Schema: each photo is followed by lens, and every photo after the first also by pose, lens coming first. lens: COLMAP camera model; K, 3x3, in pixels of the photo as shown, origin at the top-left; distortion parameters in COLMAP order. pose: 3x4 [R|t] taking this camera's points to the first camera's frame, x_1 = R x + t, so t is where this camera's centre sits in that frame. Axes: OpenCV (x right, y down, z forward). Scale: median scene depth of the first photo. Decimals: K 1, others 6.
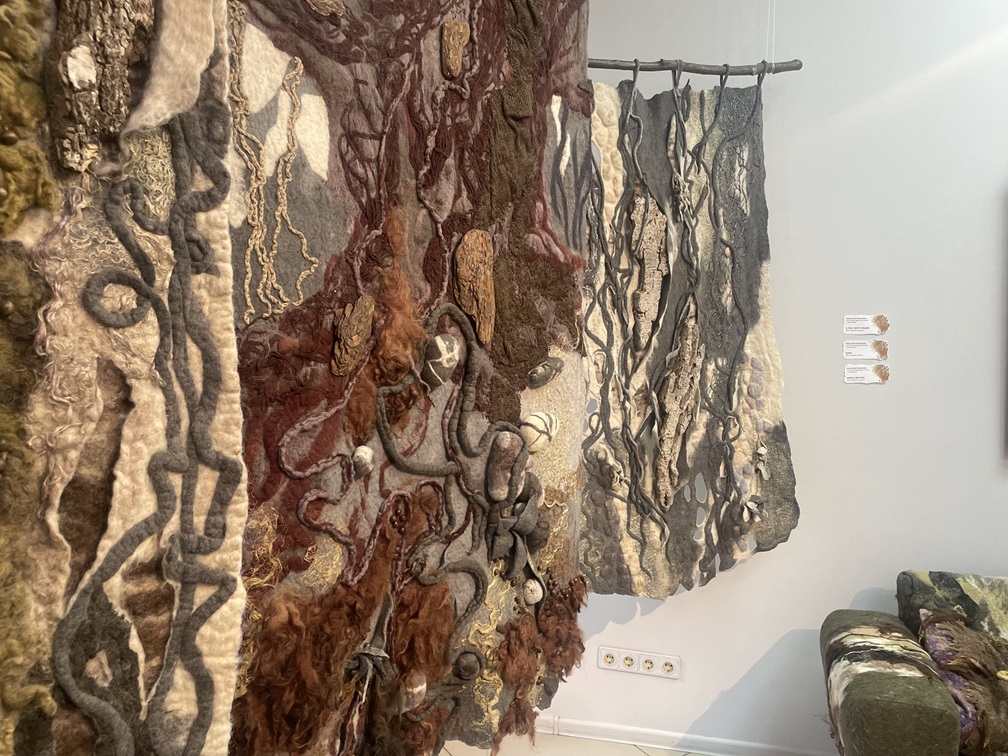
lens RADIAL K [[764.2, 0, 506.6], [0, 764.2, 372.9], [0, 0, 1]] dist [0.087449, -0.106738]
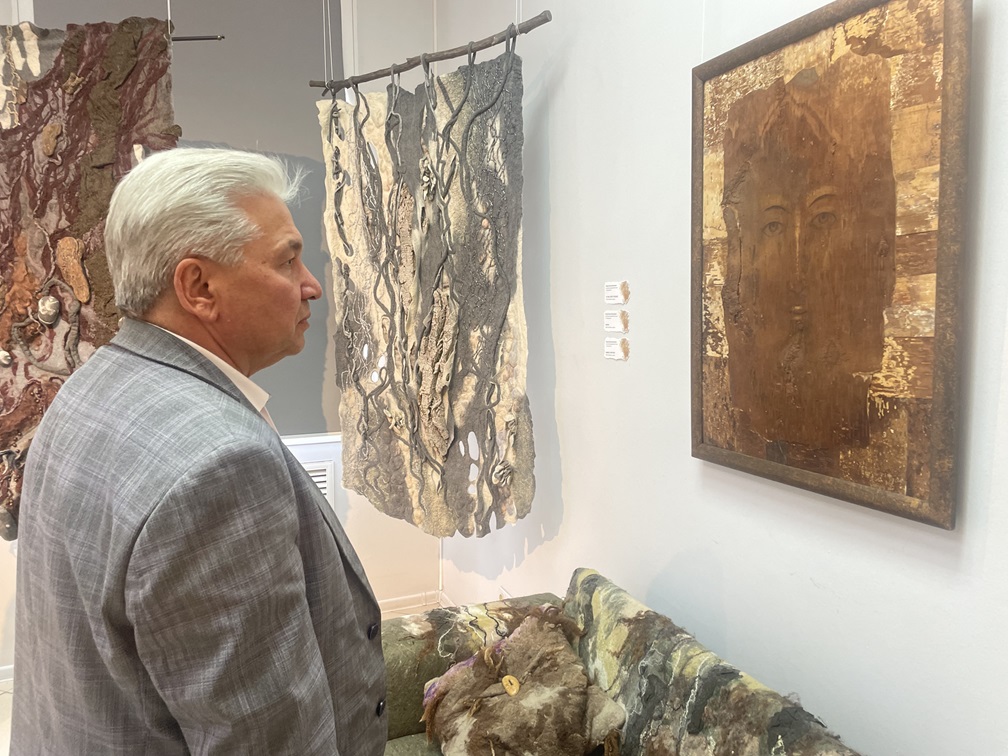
lens RADIAL K [[764.2, 0, 519.2], [0, 764.2, 386.5], [0, 0, 1]] dist [0.087449, -0.106738]
pose [[0.621091, 0.083861, -0.779239, 1.252040], [-0.050679, 0.996475, 0.066847, -0.009873], [0.782098, -0.002027, 0.623152, 0.427618]]
